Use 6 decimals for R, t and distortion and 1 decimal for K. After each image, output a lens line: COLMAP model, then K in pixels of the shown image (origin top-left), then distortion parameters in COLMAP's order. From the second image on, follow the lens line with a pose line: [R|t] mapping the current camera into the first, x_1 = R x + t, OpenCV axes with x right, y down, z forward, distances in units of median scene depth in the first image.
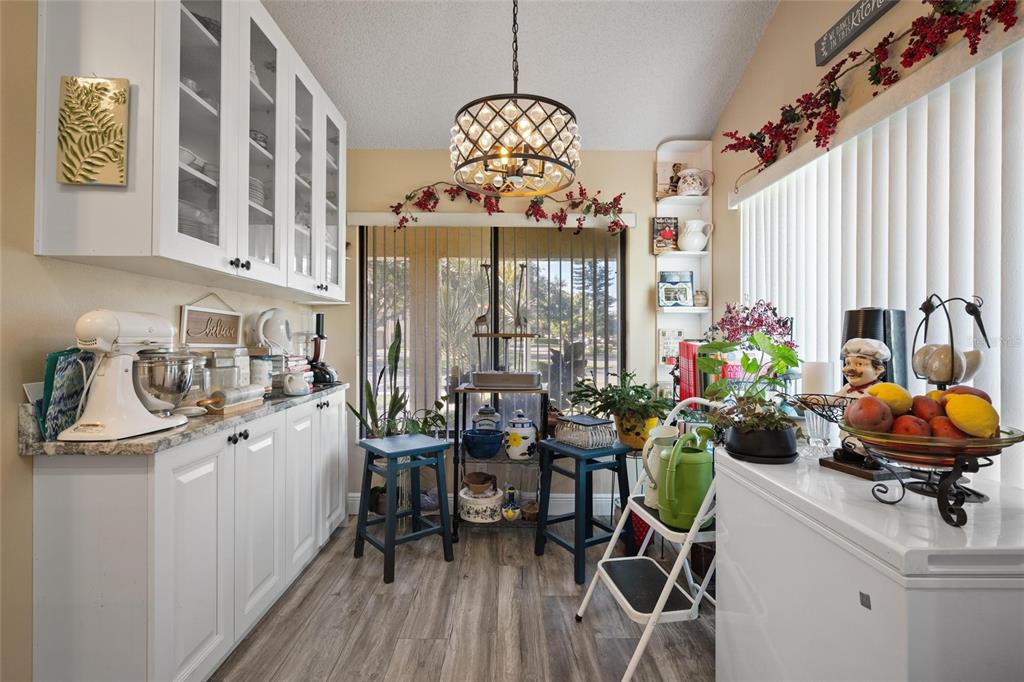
lens RADIAL K [[470.3, 0, 512.0], [0, 470.3, 341.0], [0, 0, 1]] dist [-0.014875, 0.000067]
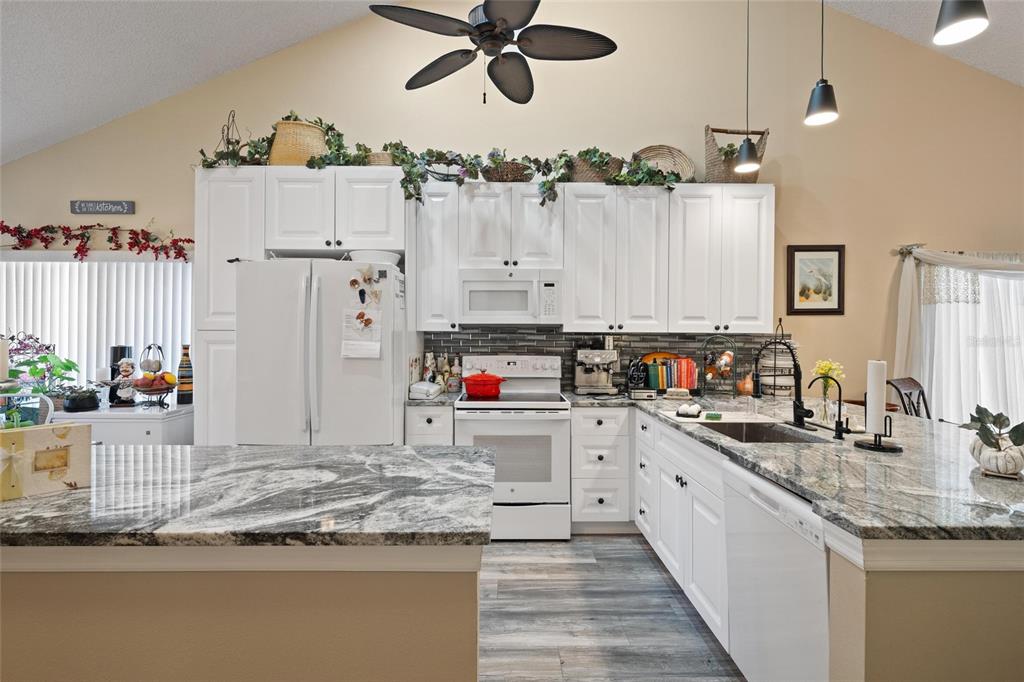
lens RADIAL K [[481.1, 0, 512.0], [0, 481.1, 341.0], [0, 0, 1]] dist [-0.000029, 0.000269]
pose [[0.004990, -0.007849, 0.999957, -1.318360], [-0.000463, 0.999969, 0.007851, -0.083007], [-0.999987, -0.000503, 0.004986, -0.823188]]
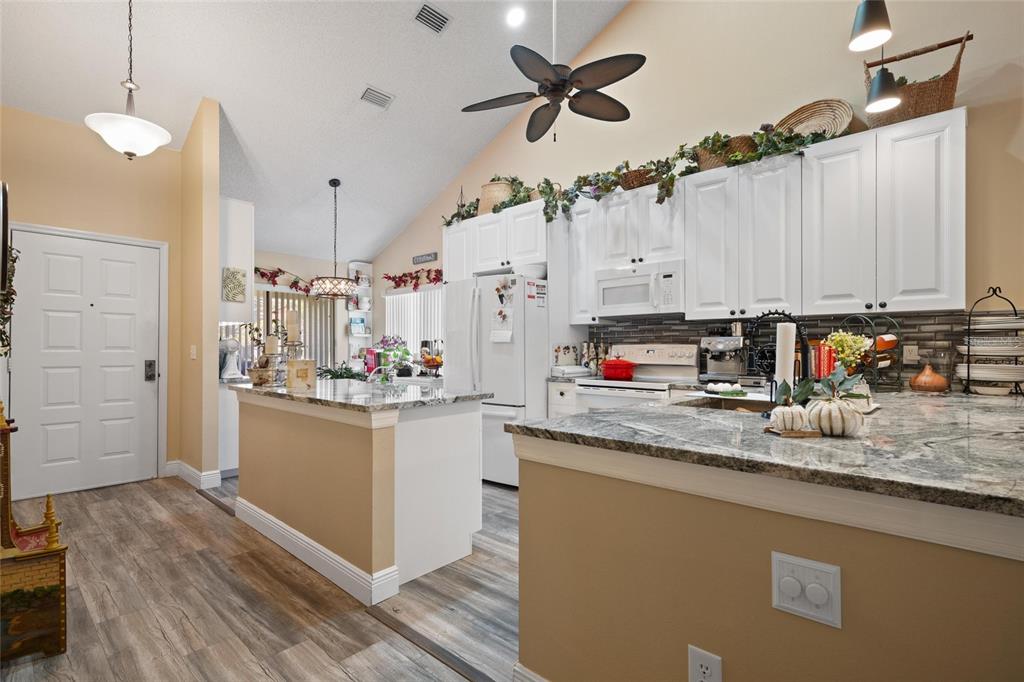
lens RADIAL K [[477.6, 0, 507.5], [0, 477.6, 353.9], [0, 0, 1]] dist [-0.002225, -0.000383]
pose [[0.686801, -0.008057, 0.726801, -1.341571], [0.003240, 0.999963, 0.008024, 0.014265], [-0.726838, -0.003156, 0.686801, -1.800576]]
